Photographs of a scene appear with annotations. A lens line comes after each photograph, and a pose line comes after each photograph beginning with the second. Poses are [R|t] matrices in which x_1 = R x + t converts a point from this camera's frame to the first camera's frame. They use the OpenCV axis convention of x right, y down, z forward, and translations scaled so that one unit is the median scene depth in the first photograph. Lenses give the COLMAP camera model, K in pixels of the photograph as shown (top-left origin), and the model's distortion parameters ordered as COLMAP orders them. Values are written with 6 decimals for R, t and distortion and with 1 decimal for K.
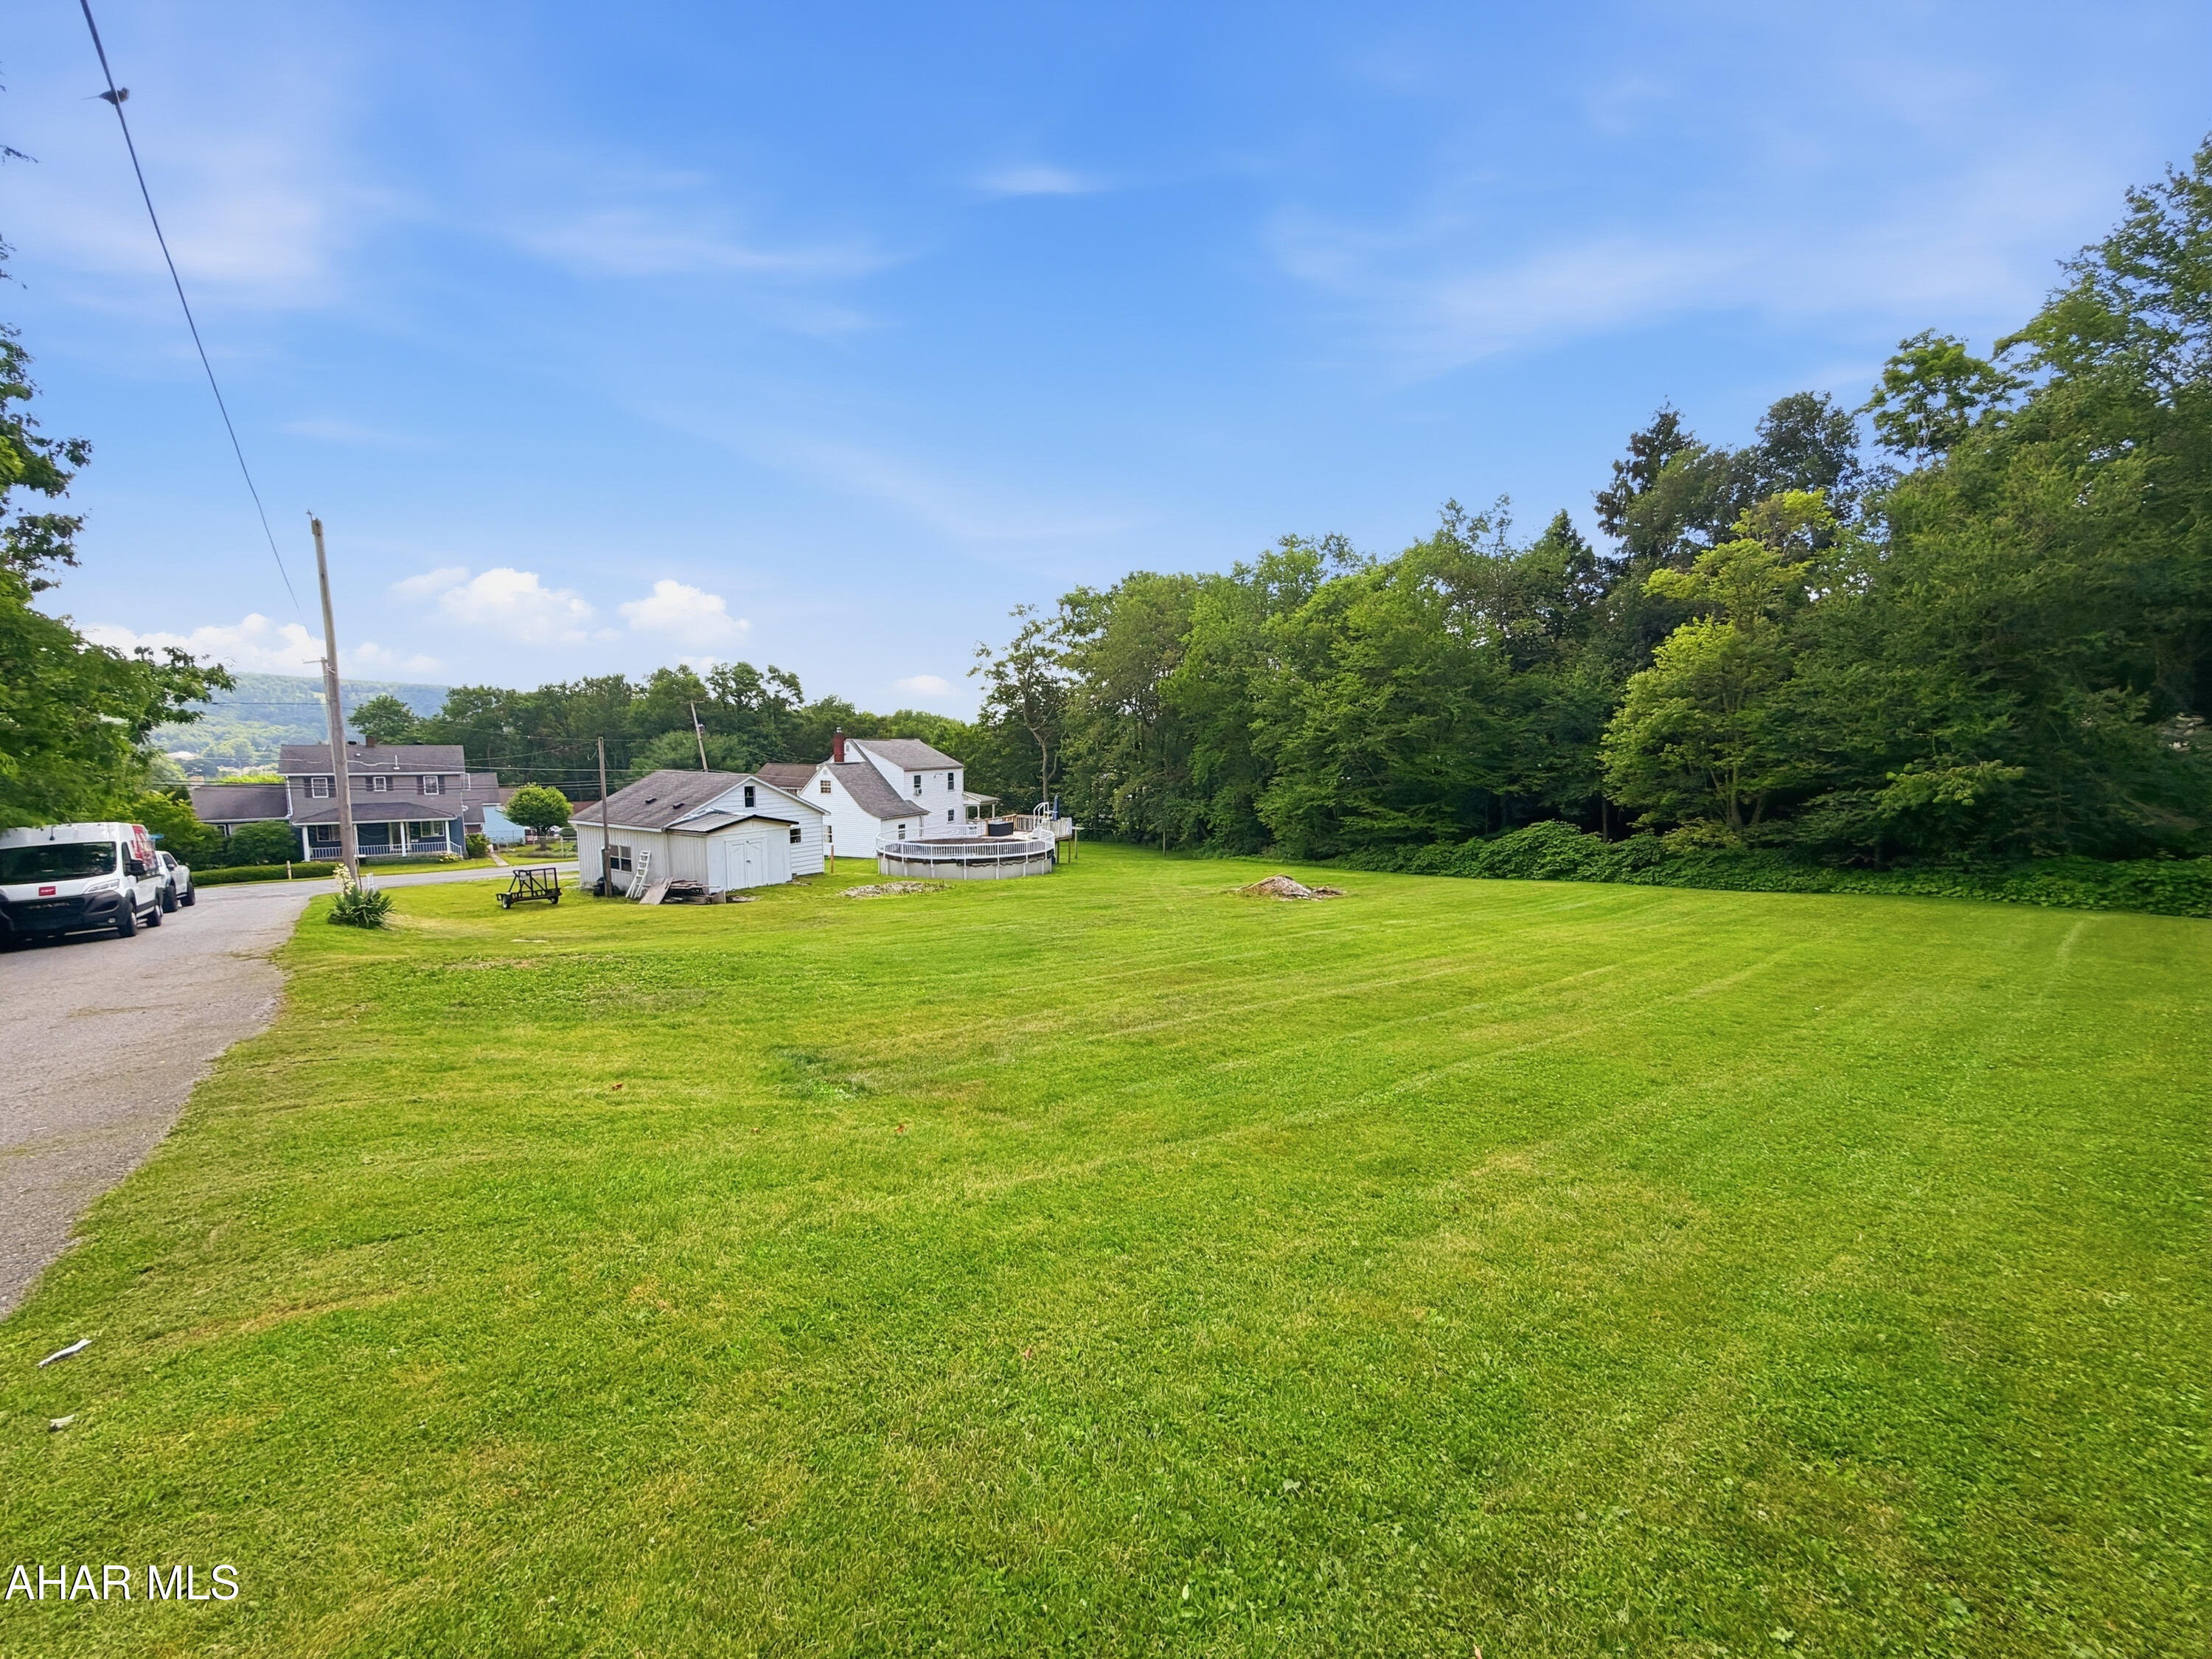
lens RADIAL K [[879.0, 0, 1106.0], [0, 879.0, 829.5], [0, 0, 1]] dist [0.000029, -0.000047]
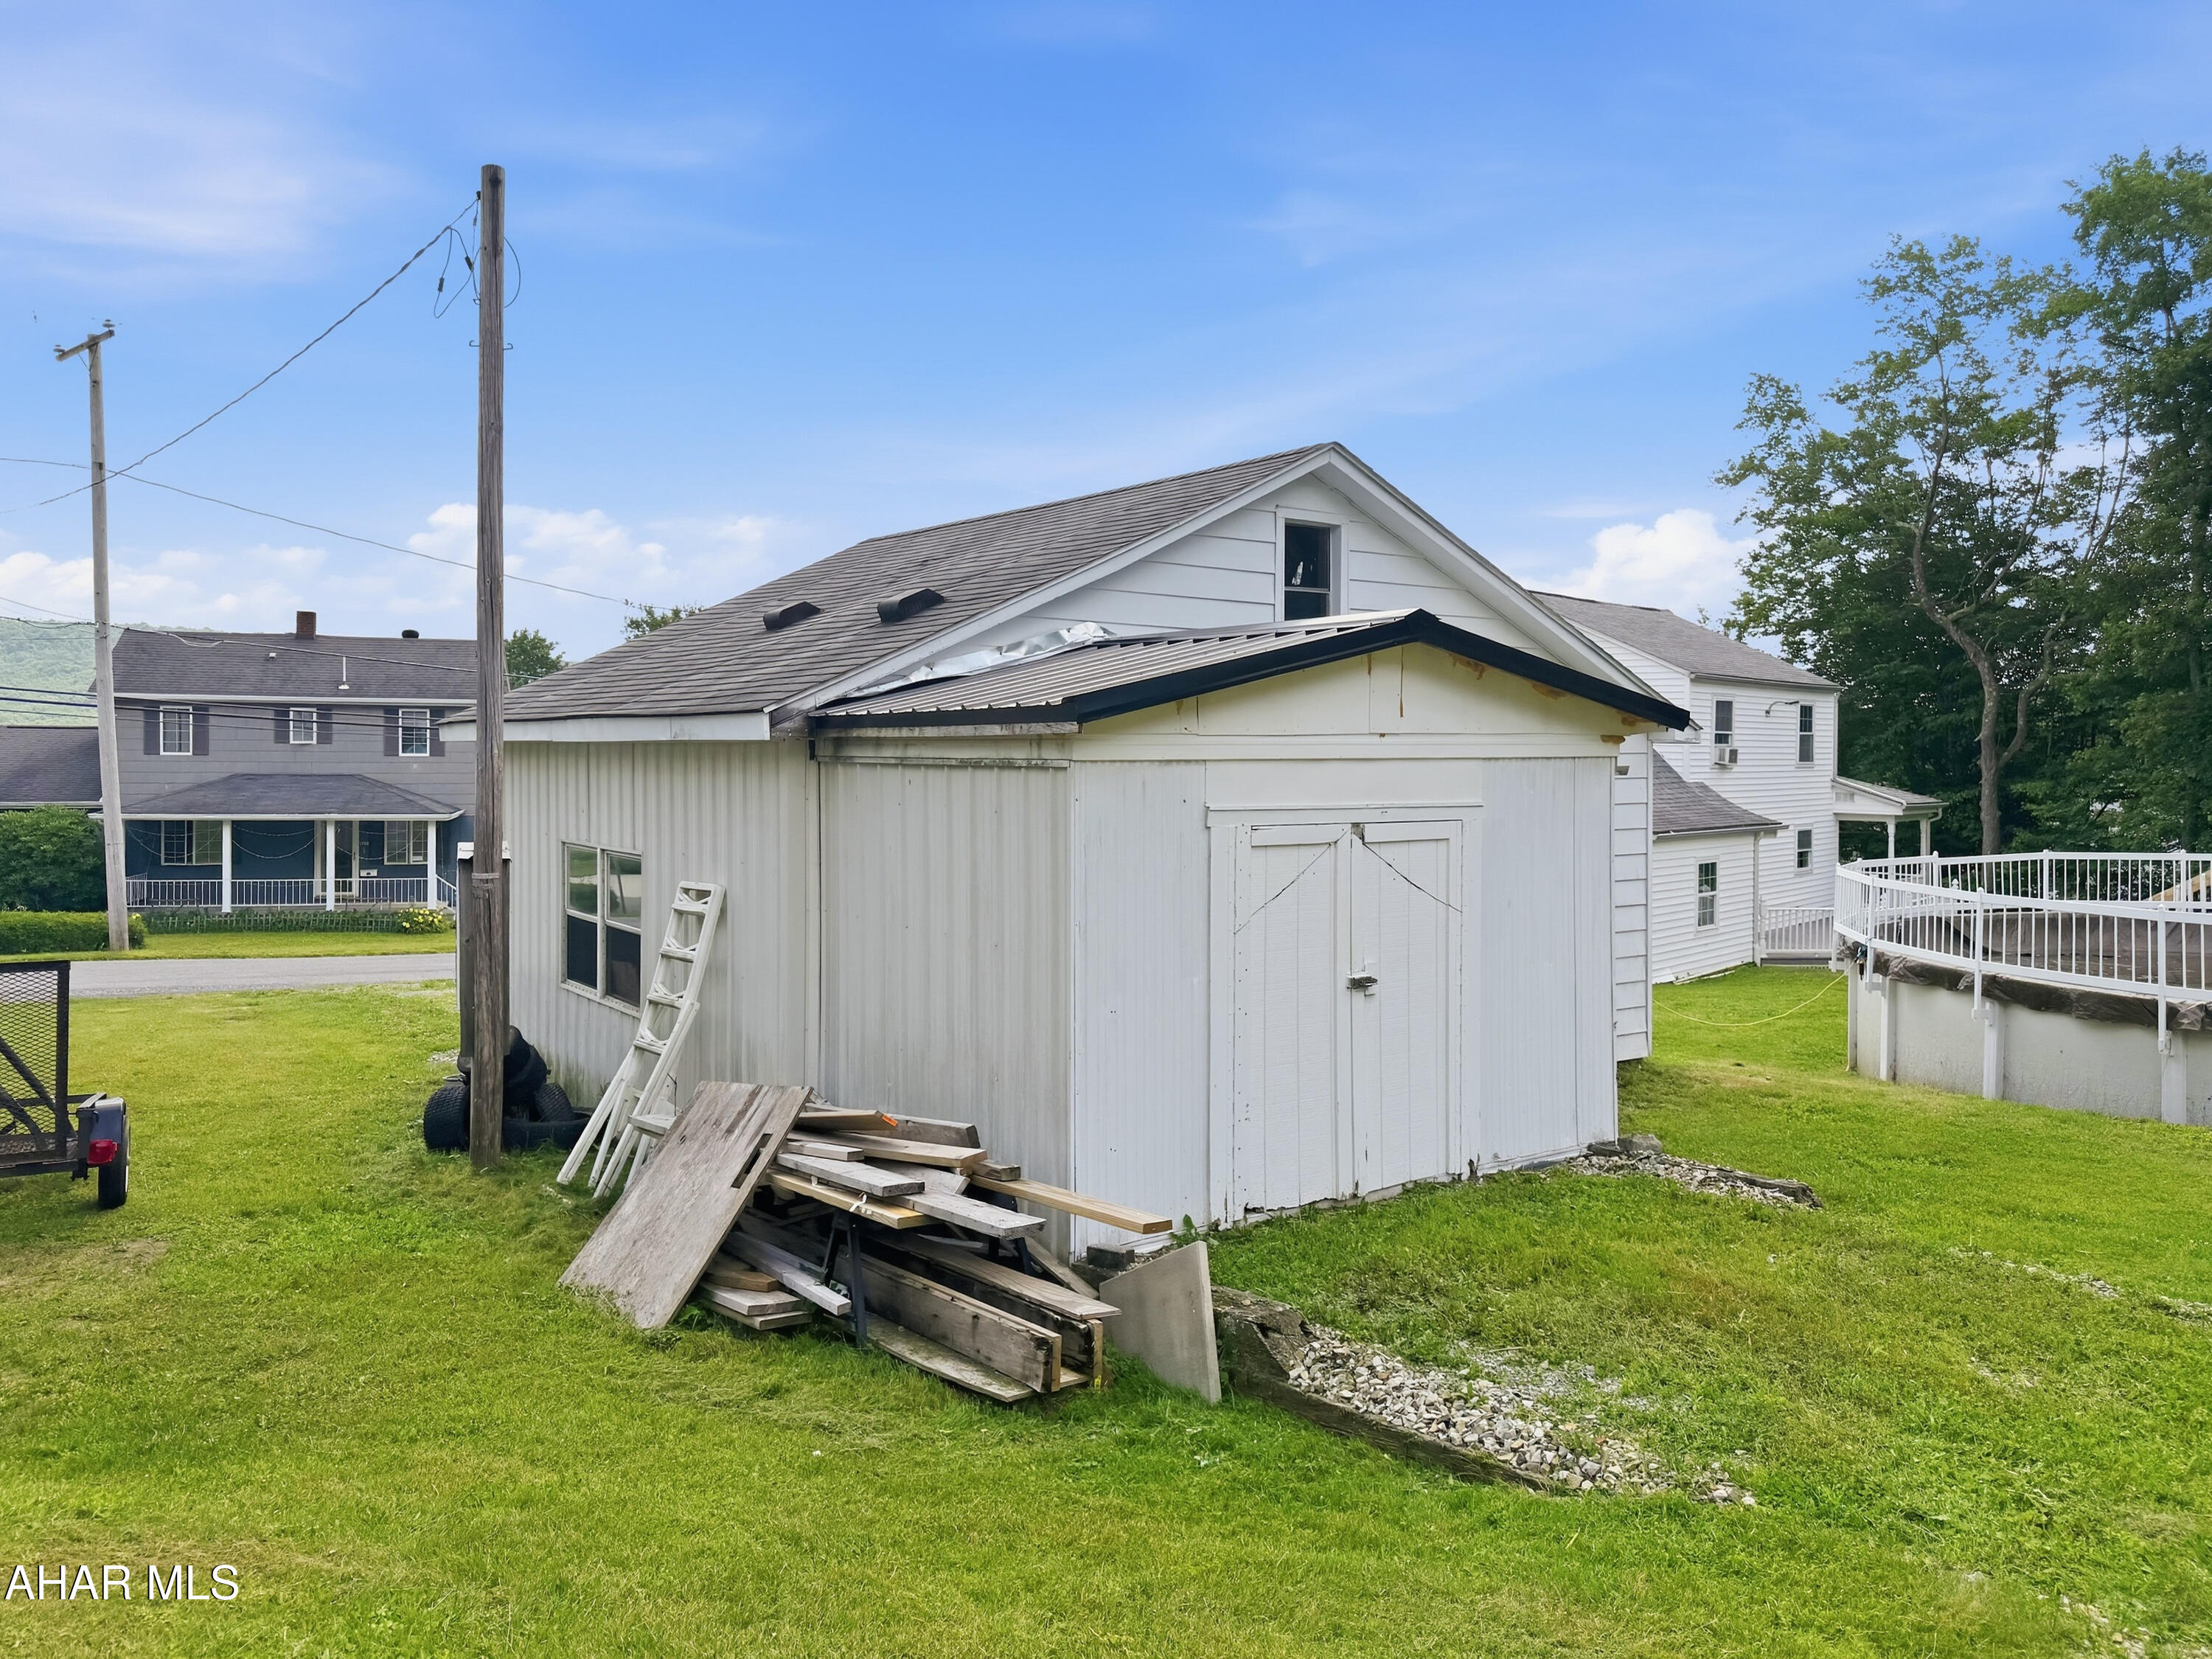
lens RADIAL K [[1550.5, 0, 1106.0], [0, 1550.5, 829.5], [0, 0, 1]] dist [0.002386, -0.000529]
pose [[0.924577, 0.017183, -0.380608, -0.227998], [-0.040626, 0.997733, -0.053647, 0.017951], [0.378824, 0.065063, 0.923179, 0.497735]]
